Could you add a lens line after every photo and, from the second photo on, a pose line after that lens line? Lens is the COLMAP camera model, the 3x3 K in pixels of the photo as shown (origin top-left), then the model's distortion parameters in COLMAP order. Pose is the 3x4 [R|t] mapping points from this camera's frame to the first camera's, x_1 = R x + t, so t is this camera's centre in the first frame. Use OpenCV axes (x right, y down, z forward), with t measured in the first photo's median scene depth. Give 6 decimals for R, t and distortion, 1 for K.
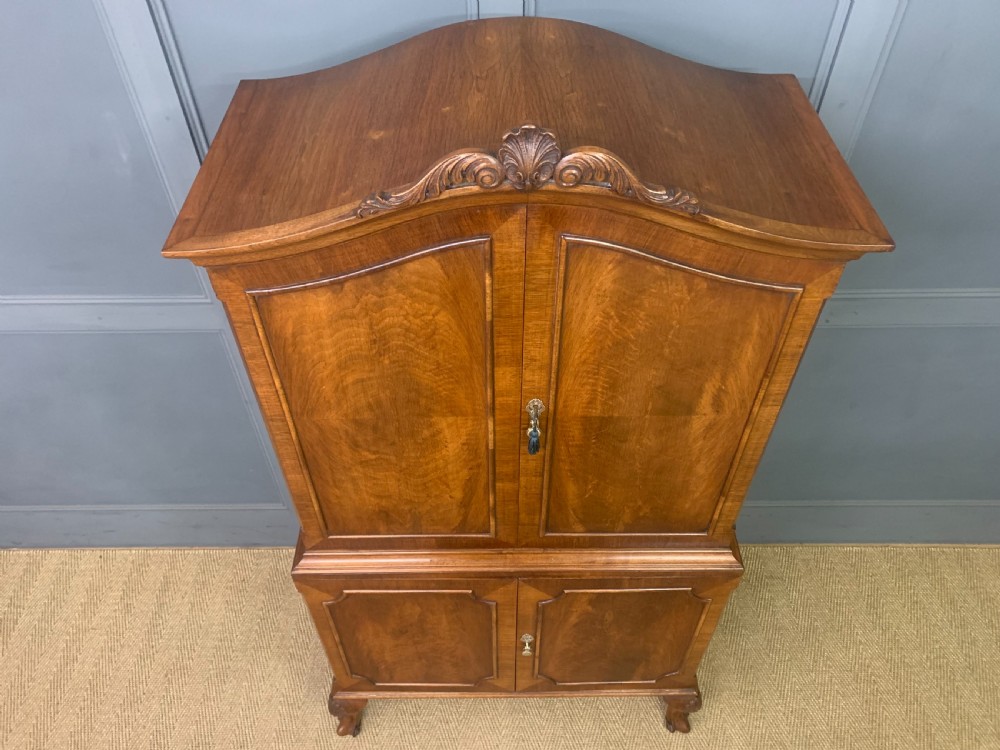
lens RADIAL K [[753.2, 0, 495.9], [0, 753.2, 368.7], [0, 0, 1]] dist [0.150833, -0.296312]
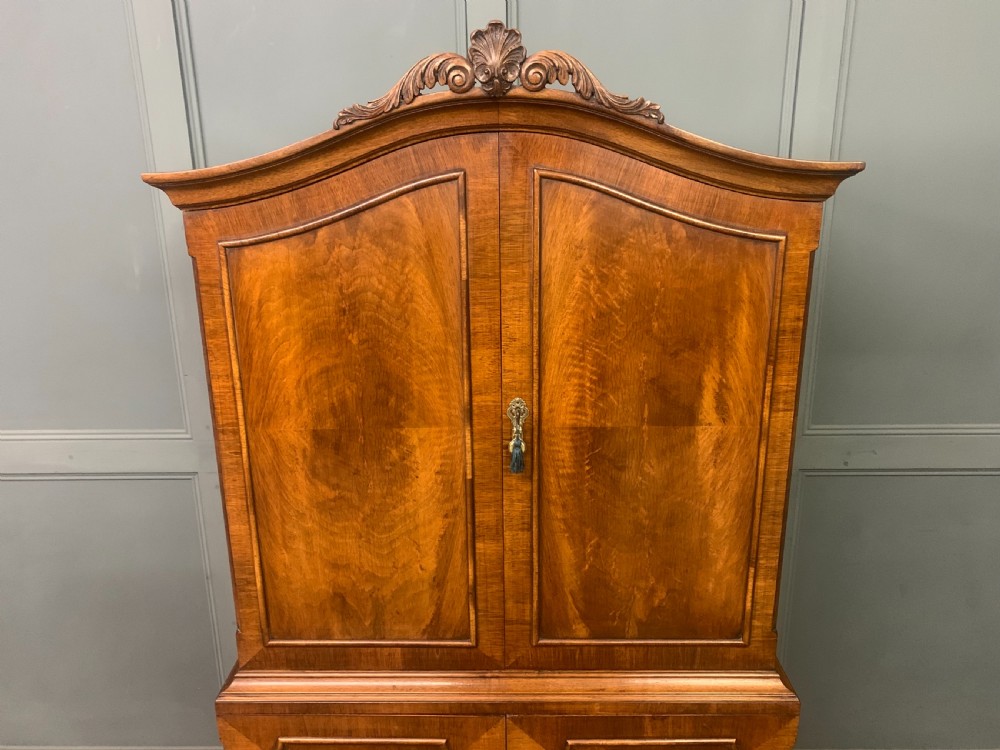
lens RADIAL K [[753.2, 0, 495.9], [0, 753.2, 368.7], [0, 0, 1]] dist [0.150833, -0.296312]
pose [[0.999690, -0.000762, -0.024898, 0.049725], [-0.011774, 0.866390, -0.499229, 0.463815], [0.021952, 0.499367, 0.866112, 0.202589]]
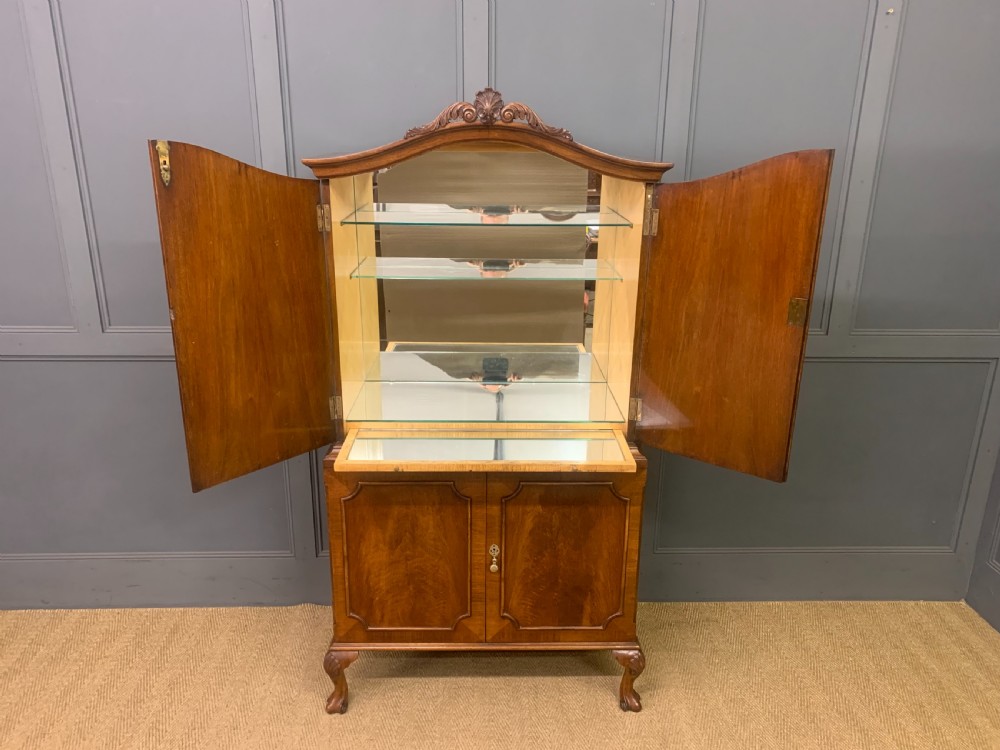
lens RADIAL K [[769.8, 0, 502.8], [0, 769.8, 387.3], [0, 0, 1]] dist [0.055607, 0.001863]
pose [[0.999628, 0.012543, 0.024236, 0.029026], [0.000171, 0.885214, -0.465184, 1.031775], [-0.027289, 0.465015, 0.884882, -0.400900]]
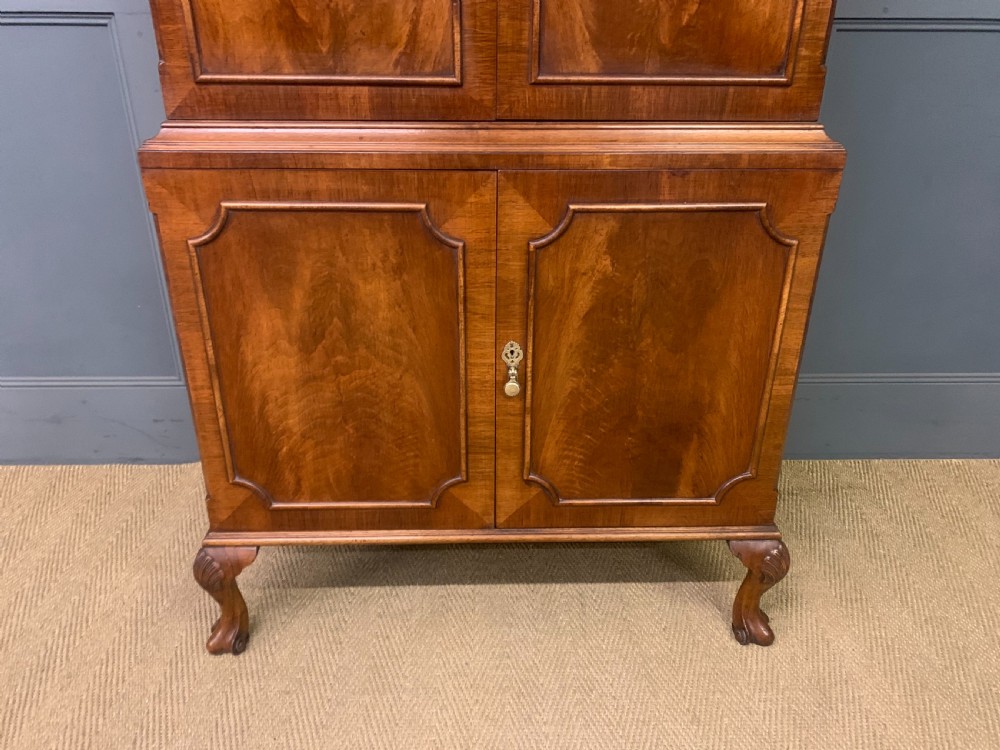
lens RADIAL K [[753.2, 0, 495.9], [0, 753.2, 368.7], [0, 0, 1]] dist [0.150833, -0.296312]
pose [[0.999679, 0.002277, 0.025218, 0.015495], [0.006552, 0.938760, -0.344509, 0.843181], [-0.024458, 0.344563, 0.938444, 0.592068]]
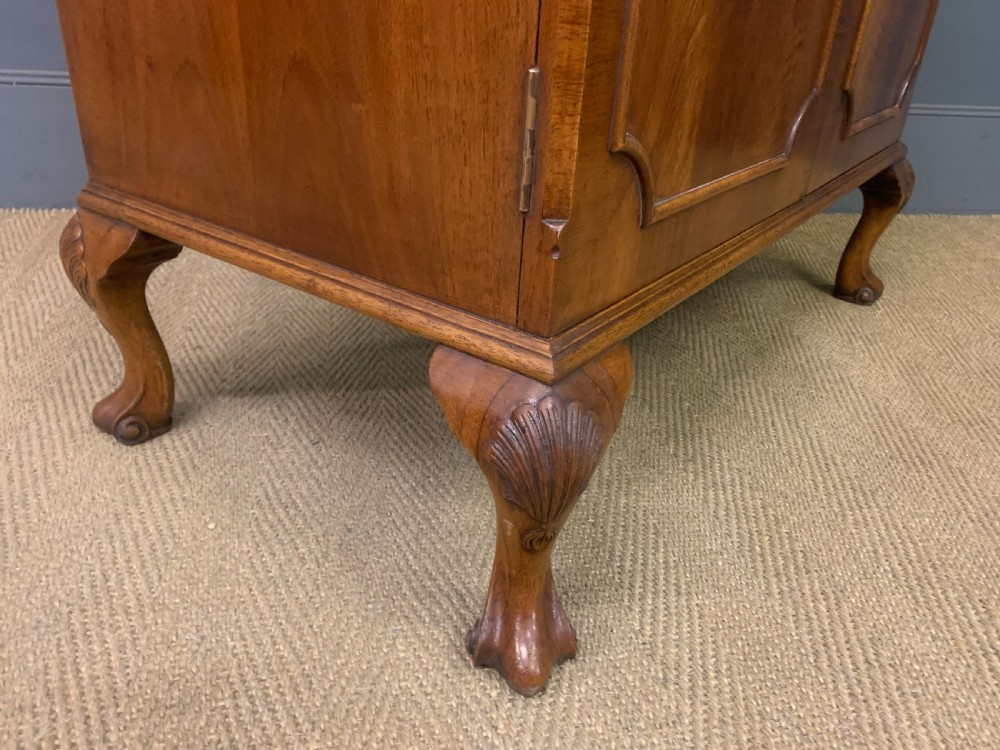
lens RADIAL K [[753.2, 0, 495.9], [0, 753.2, 368.7], [0, 0, 1]] dist [0.150833, -0.296312]
pose [[0.593777, -0.324431, 0.736324, -0.612608], [0.531331, 0.845310, -0.056017, 0.710721], [-0.604249, 0.424494, 0.674306, 1.424309]]
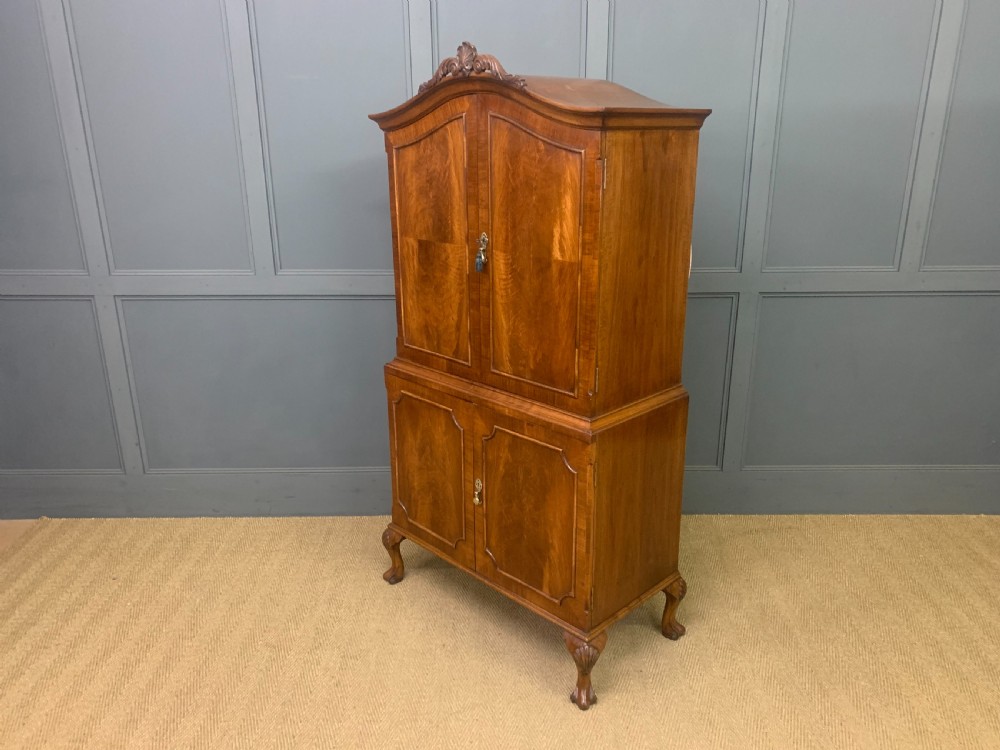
lens RADIAL K [[769.8, 0, 502.8], [0, 769.8, 387.3], [0, 0, 1]] dist [0.055607, 0.001863]
pose [[0.696194, 0.229478, -0.680186, 1.404042], [-0.515523, 0.819205, -0.251276, 0.772610], [0.499549, 0.525589, 0.688627, -0.030128]]
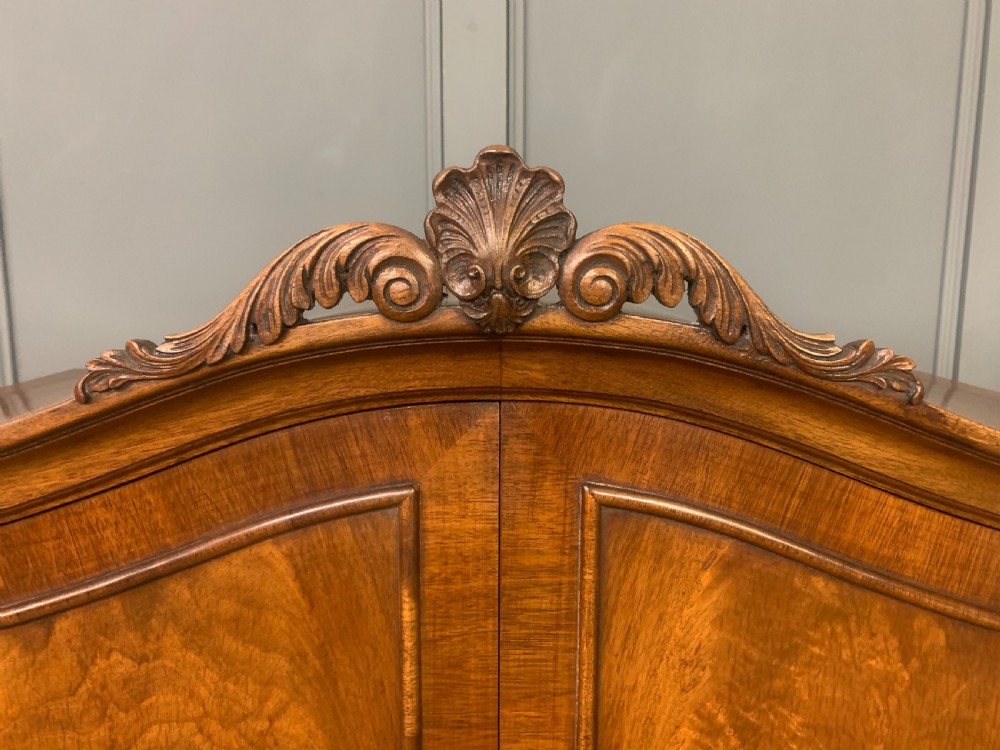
lens RADIAL K [[747.7, 0, 500.0], [0, 747.7, 375.0], [0, 0, 1]] dist [0.012849, -0.002819]
pose [[0.999941, 0.010823, 0.000593, 0.031816], [-0.008184, 0.789751, -0.613373, 0.024625], [-0.007107, 0.613332, 0.789793, 0.519148]]
